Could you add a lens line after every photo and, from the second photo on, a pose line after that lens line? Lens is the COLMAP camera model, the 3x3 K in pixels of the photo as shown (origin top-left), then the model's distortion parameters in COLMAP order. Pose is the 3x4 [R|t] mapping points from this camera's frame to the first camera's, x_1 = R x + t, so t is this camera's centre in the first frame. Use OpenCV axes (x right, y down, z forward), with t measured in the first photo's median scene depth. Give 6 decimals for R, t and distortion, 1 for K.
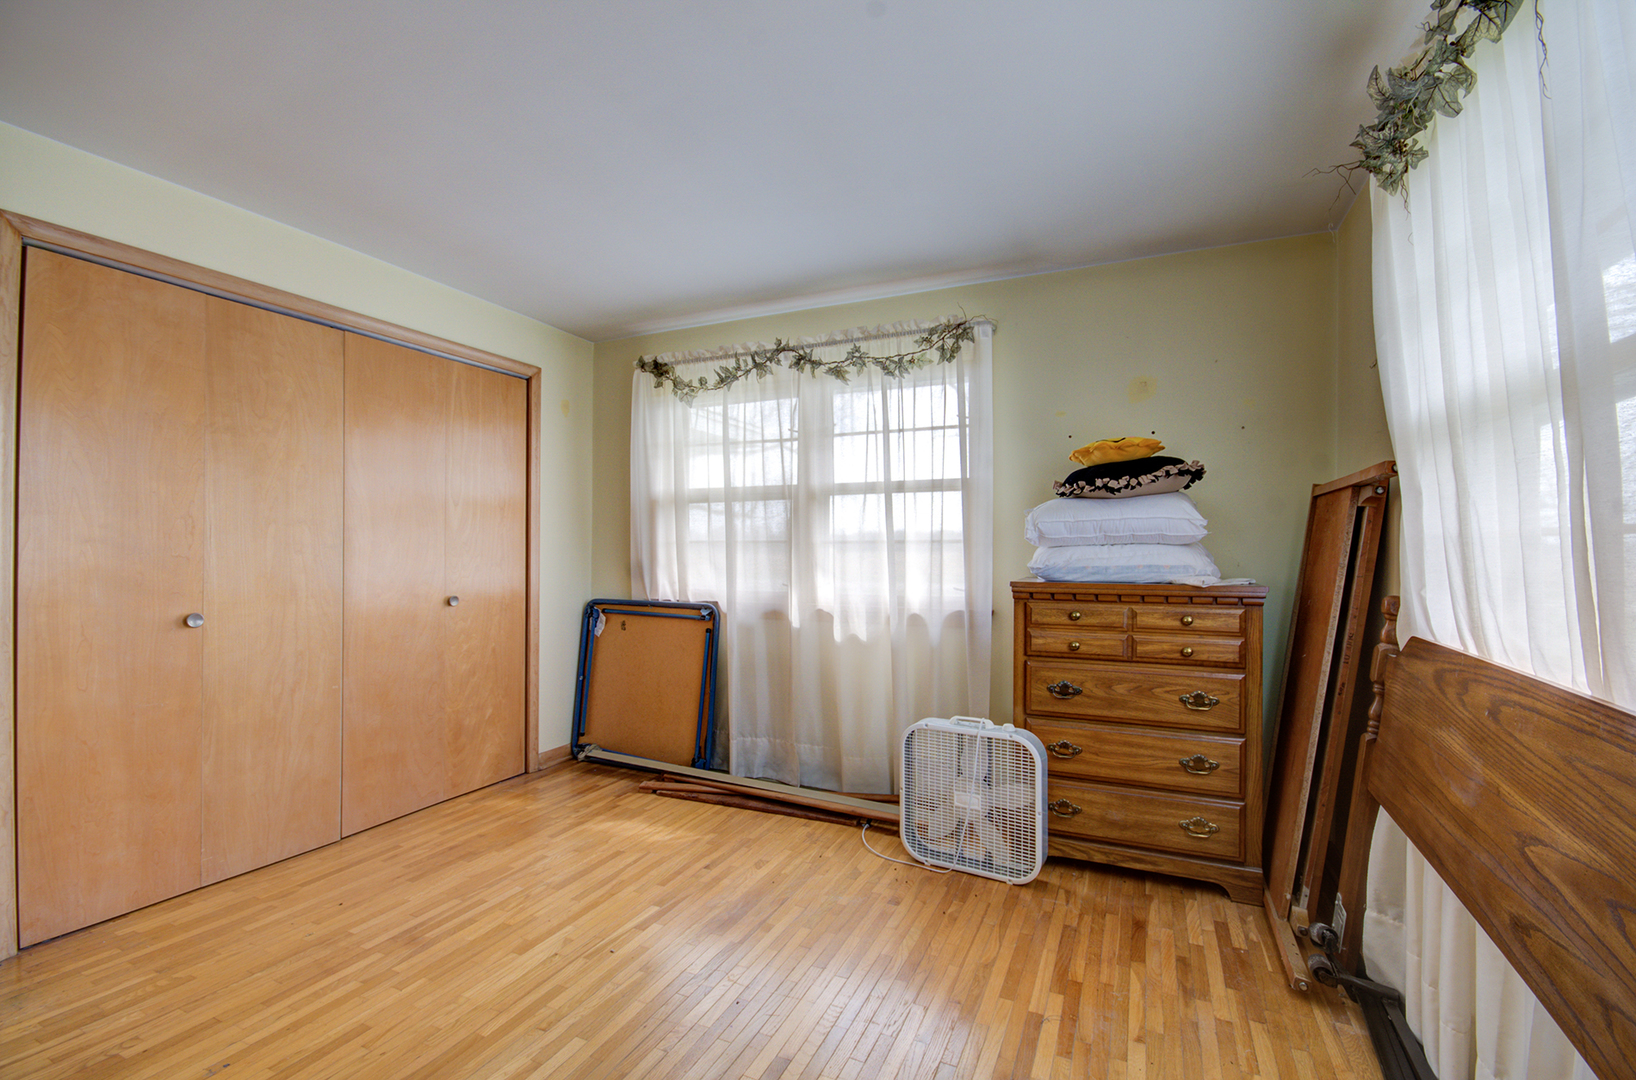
lens RADIAL K [[707.1, 0, 819.7], [0, 707.1, 547.7], [0, 0, 1]] dist [-0.011008, -0.001903]
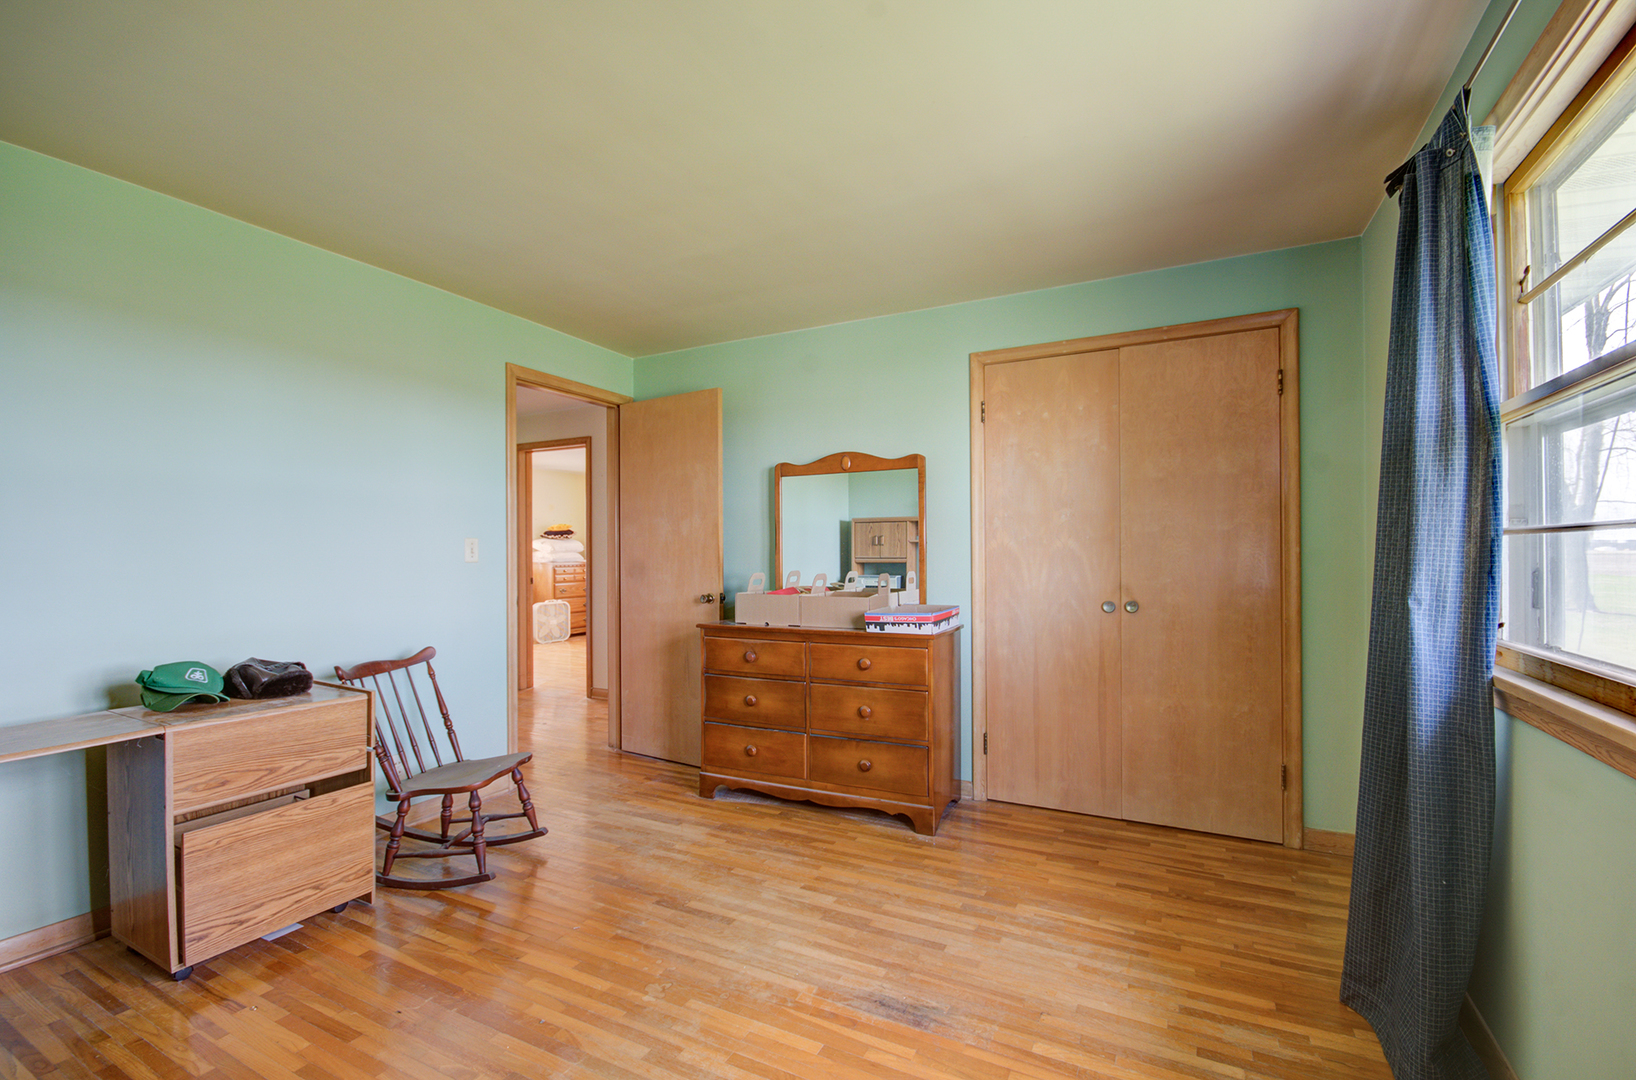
lens RADIAL K [[707.1, 0, 823.8], [0, 707.1, 547.4], [0, 0, 1]] dist [-0.011008, -0.001903]
pose [[0.036923, 0.004973, 0.999306, -2.819335], [0.005906, 0.999969, -0.005194, -0.003265], [-0.999301, 0.006093, 0.036893, -0.456031]]
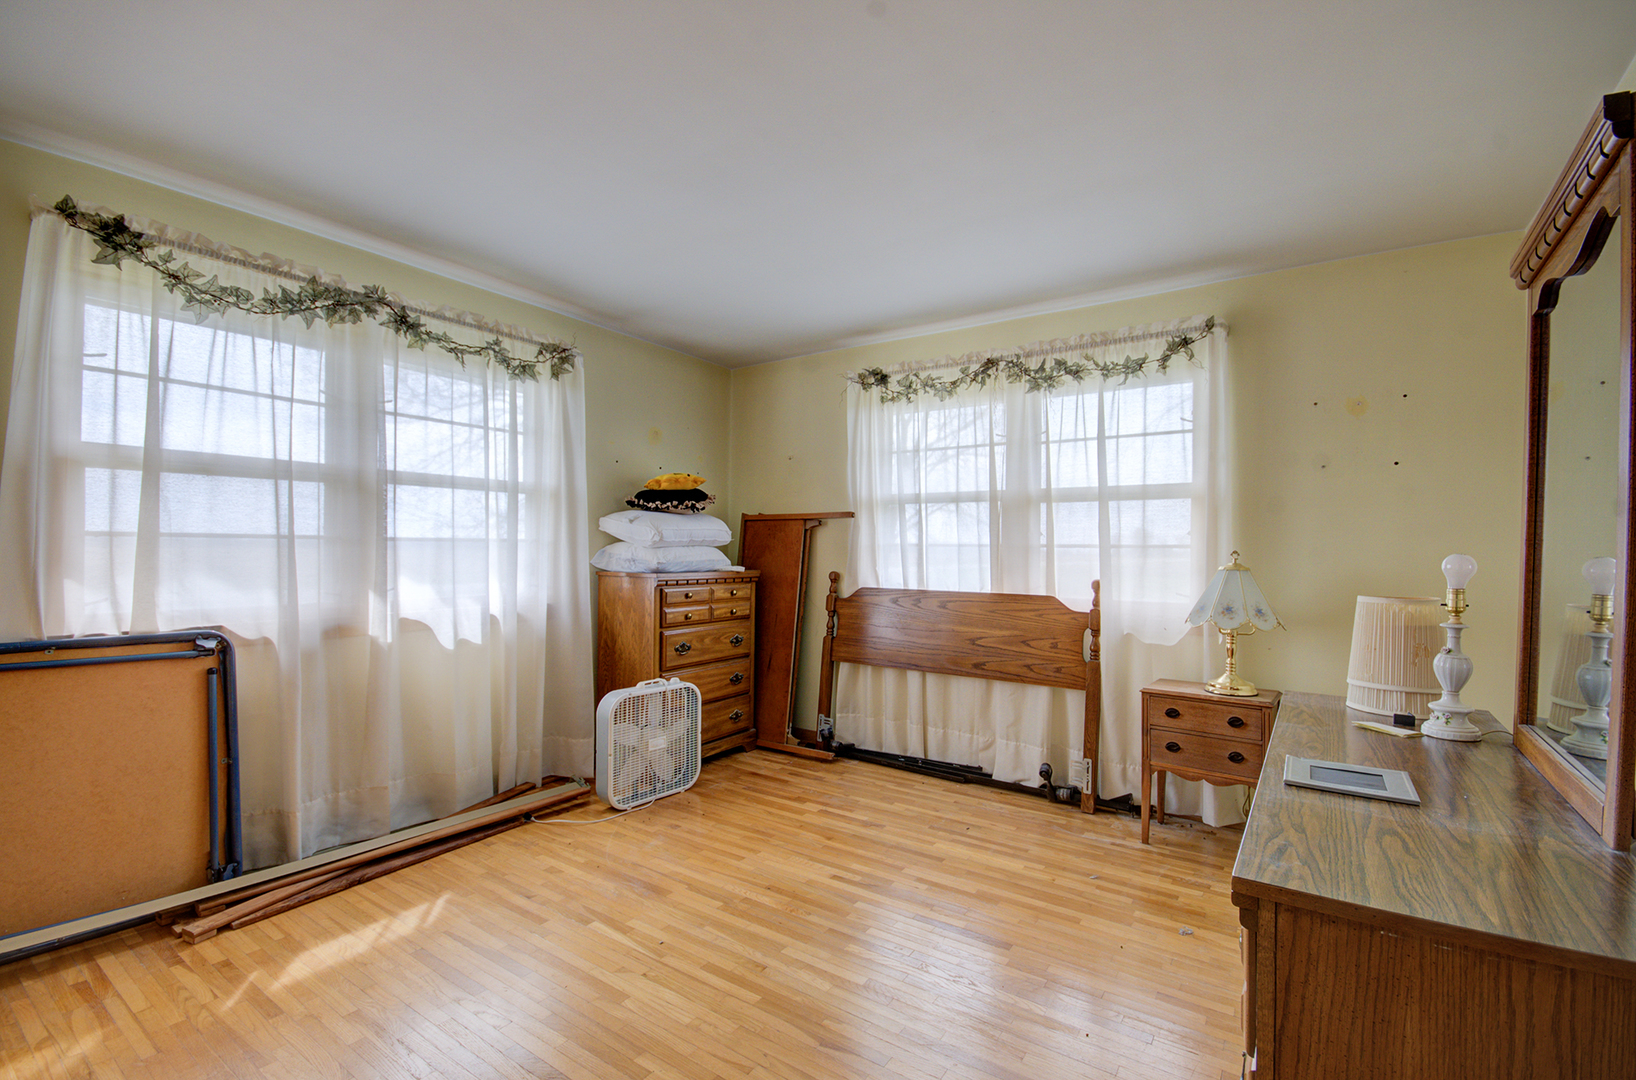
lens RADIAL K [[707.1, 0, 824.9], [0, 707.1, 548.2], [0, 0, 1]] dist [-0.011008, -0.001903]
pose [[0.163445, 0.004214, 0.986543, -0.836865], [-0.007417, 0.999968, -0.003042, 0.001677], [-0.986525, -0.006820, 0.163471, 0.399859]]
